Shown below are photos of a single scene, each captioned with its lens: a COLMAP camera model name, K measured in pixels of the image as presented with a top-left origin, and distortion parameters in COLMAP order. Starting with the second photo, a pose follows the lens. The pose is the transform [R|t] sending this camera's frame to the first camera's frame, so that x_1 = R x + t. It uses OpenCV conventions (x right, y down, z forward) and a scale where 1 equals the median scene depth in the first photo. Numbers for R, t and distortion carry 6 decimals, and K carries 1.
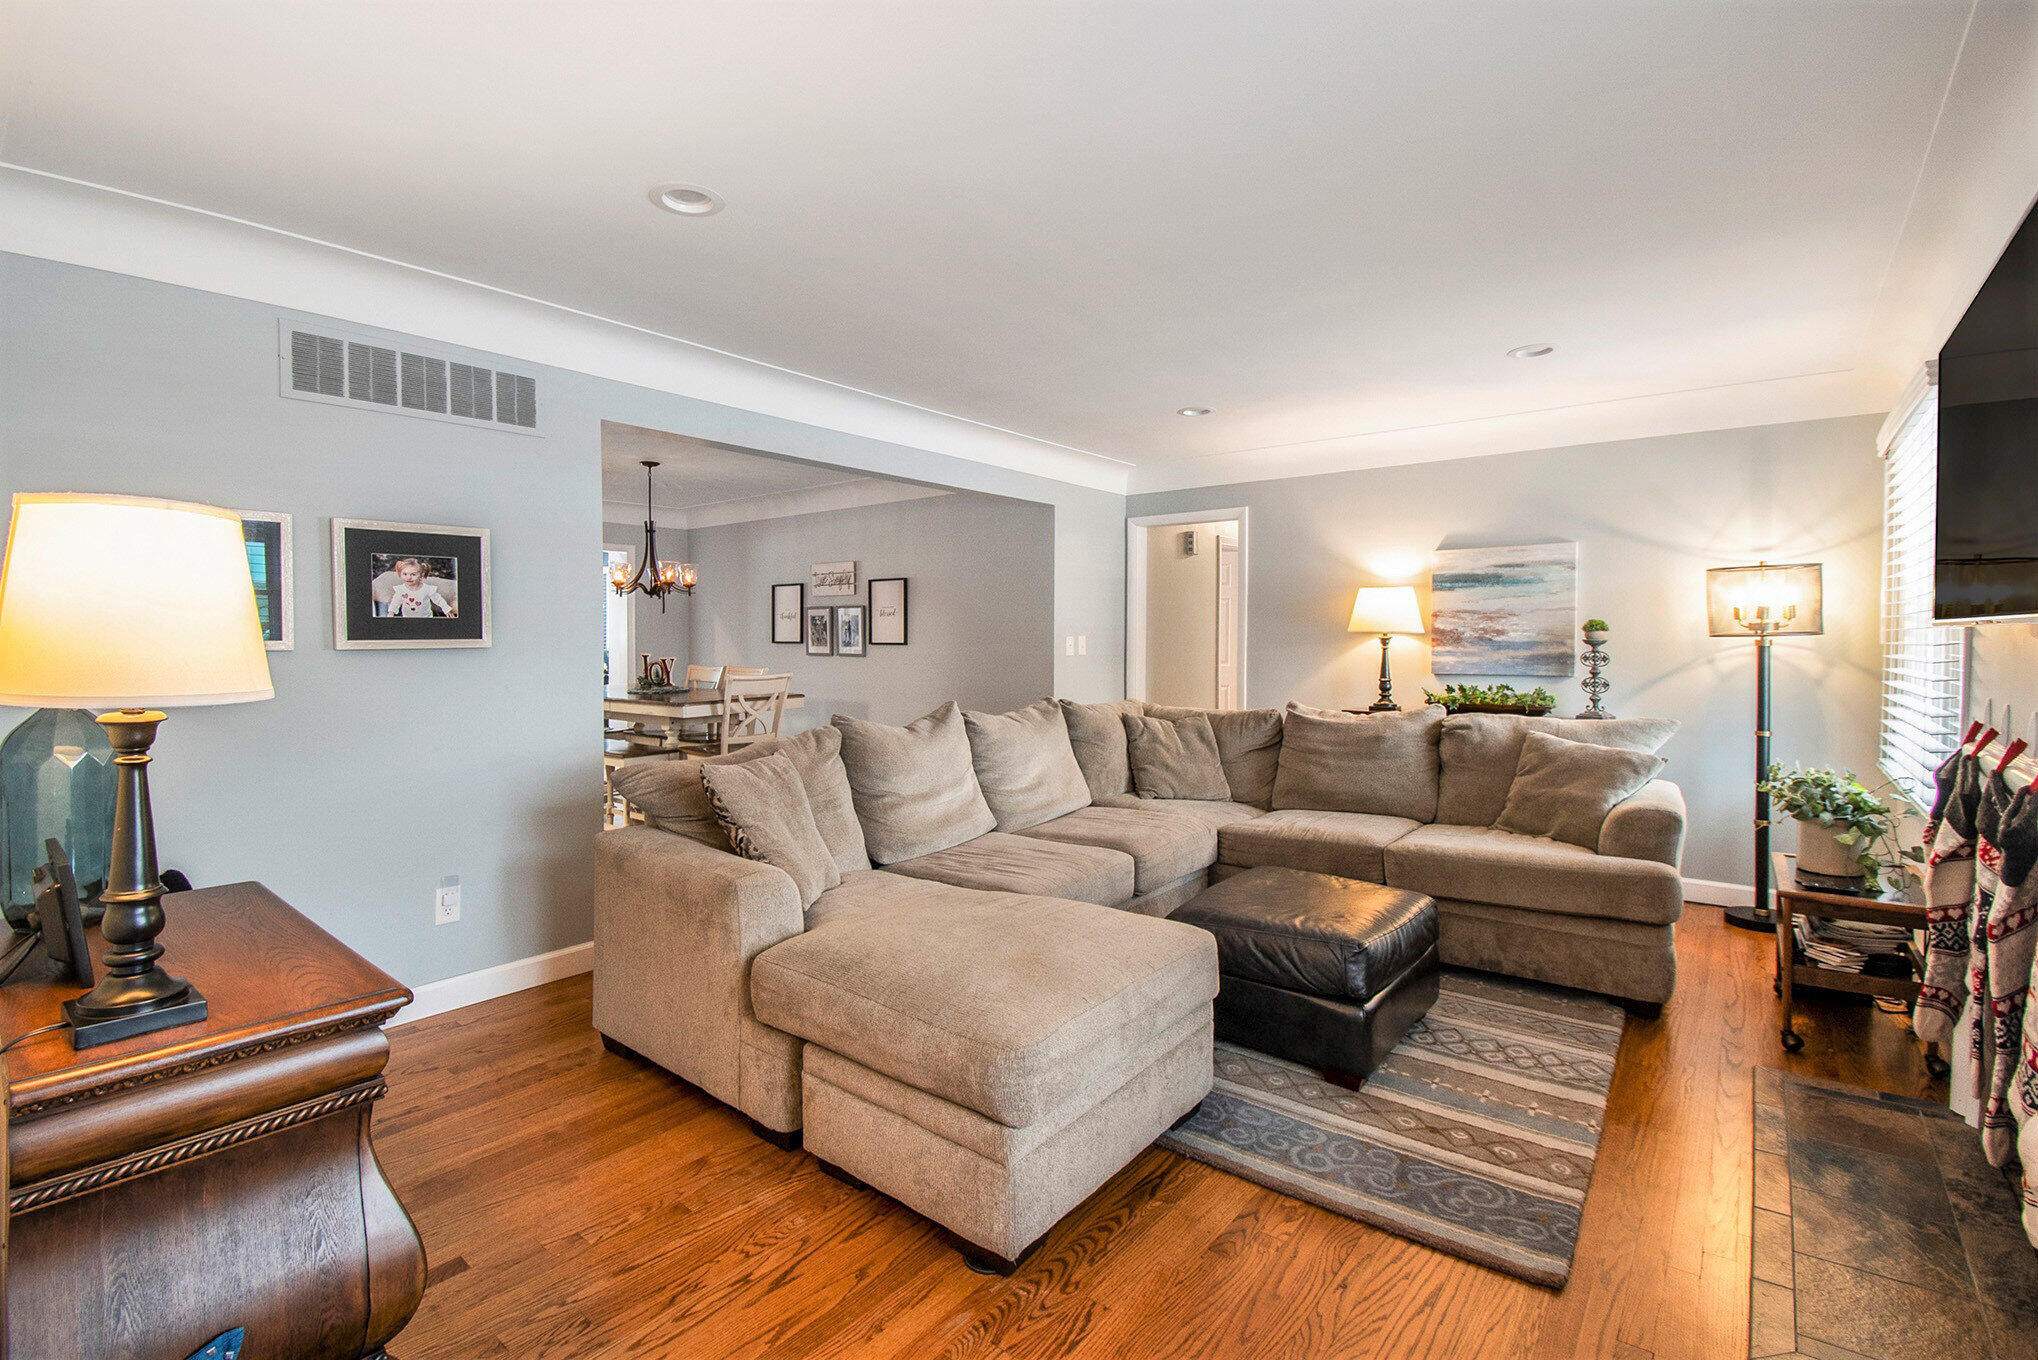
lens RADIAL K [[936.0, 0, 1012.6], [0, 936.0, 667.8], [0, 0, 1]] dist [0.039269, -0.002443]
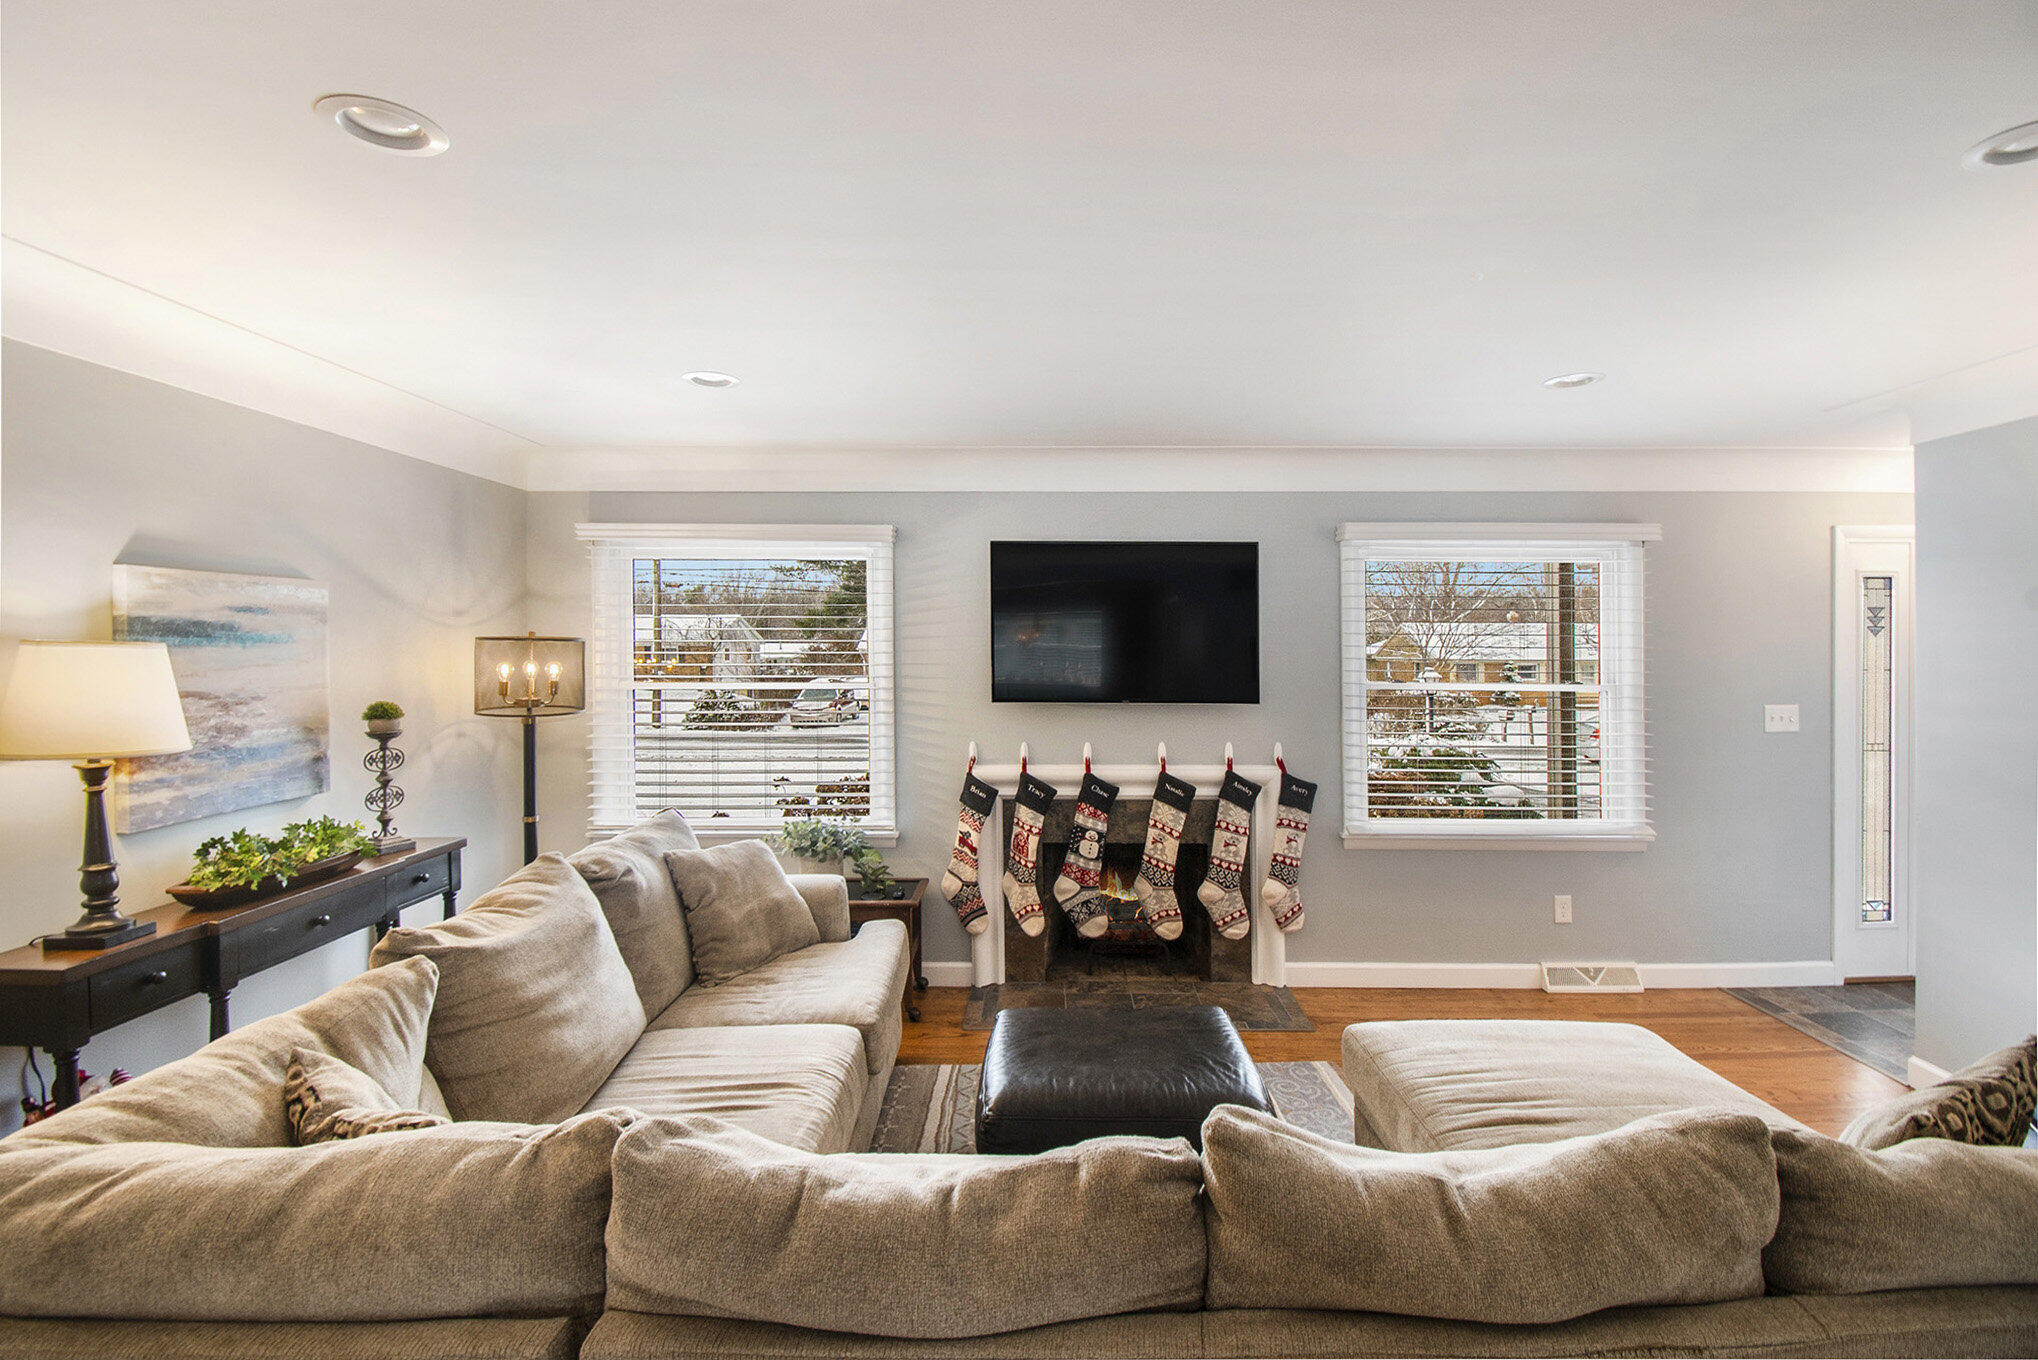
lens RADIAL K [[936.0, 0, 1034.3], [0, 936.0, 669.0], [0, 0, 1]] dist [0.039269, -0.002443]
pose [[-0.621704, -0.021851, 0.782948, -0.208473], [0.017171, 0.998990, 0.041515, -0.094183], [-0.783064, 0.039254, -0.620701, 1.051776]]
